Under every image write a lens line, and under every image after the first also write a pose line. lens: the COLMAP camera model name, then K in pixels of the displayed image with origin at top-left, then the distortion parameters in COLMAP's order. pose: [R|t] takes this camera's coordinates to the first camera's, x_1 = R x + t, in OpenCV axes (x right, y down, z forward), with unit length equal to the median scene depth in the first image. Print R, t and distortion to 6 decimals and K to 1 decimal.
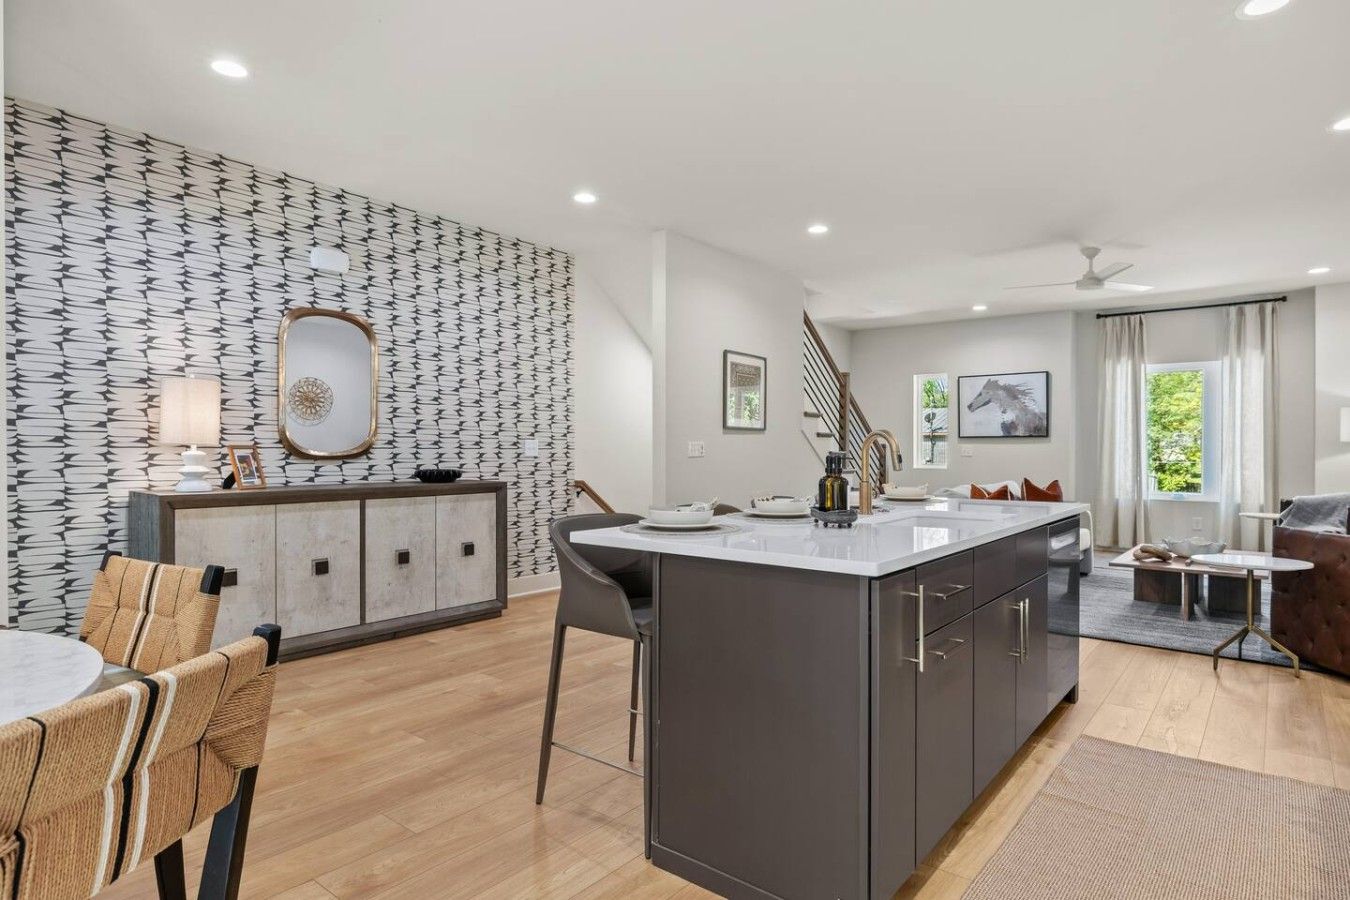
lens RADIAL K [[749.5, 0, 678.9], [0, 749.5, 447.0], [0, 0, 1]] dist [0.005593, 0.000639]
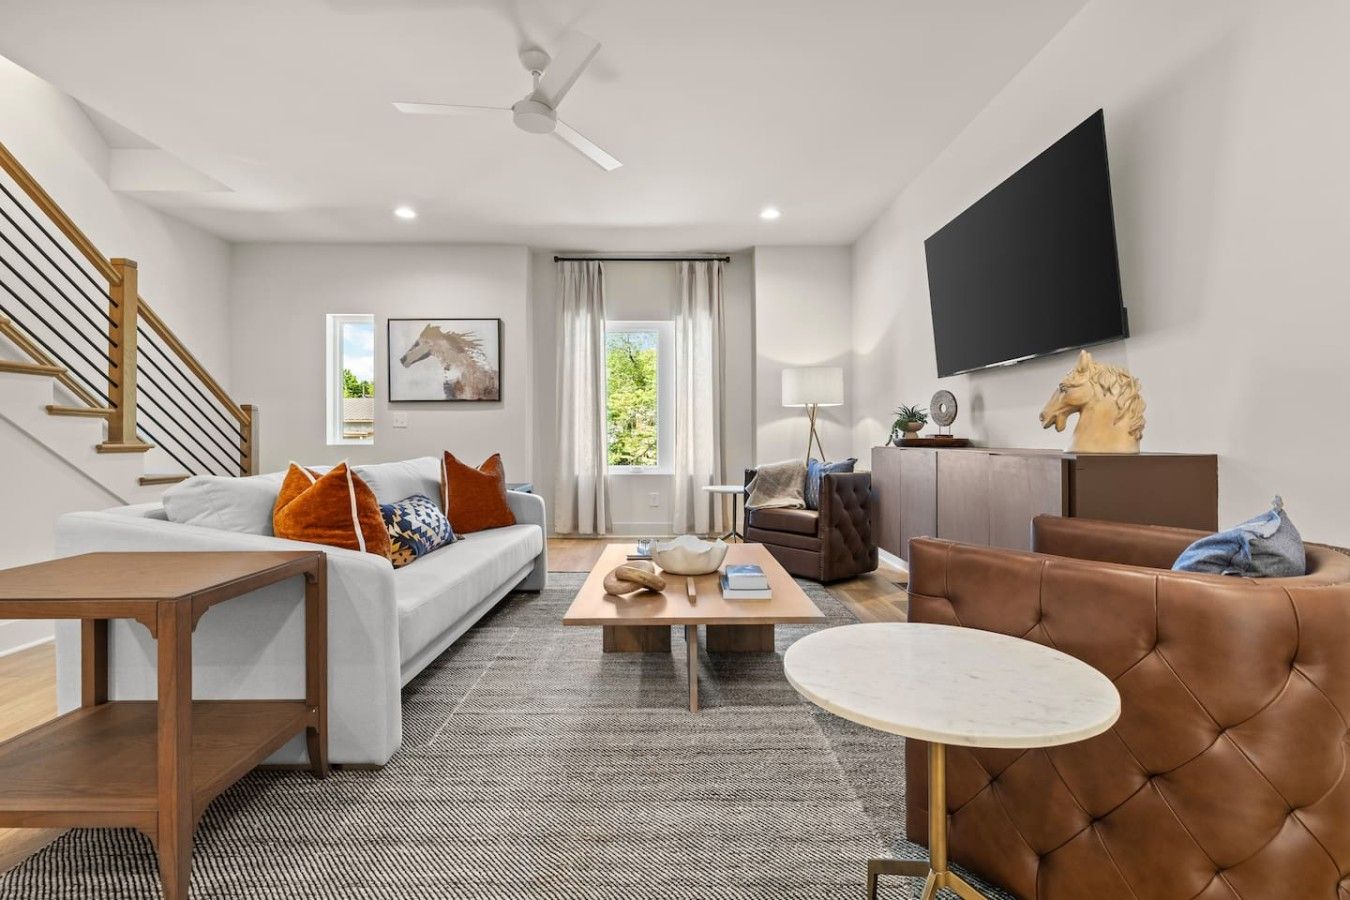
lens RADIAL K [[614.1, 0, 672.5], [0, 614.1, 443.0], [0, 0, 1]] dist [0.005175, 0.000258]
pose [[0.774988, -0.011212, 0.631876, 0.227669], [0.003442, 0.999903, 0.013521, 0.022732], [-0.631966, -0.008304, 0.774951, 0.391821]]
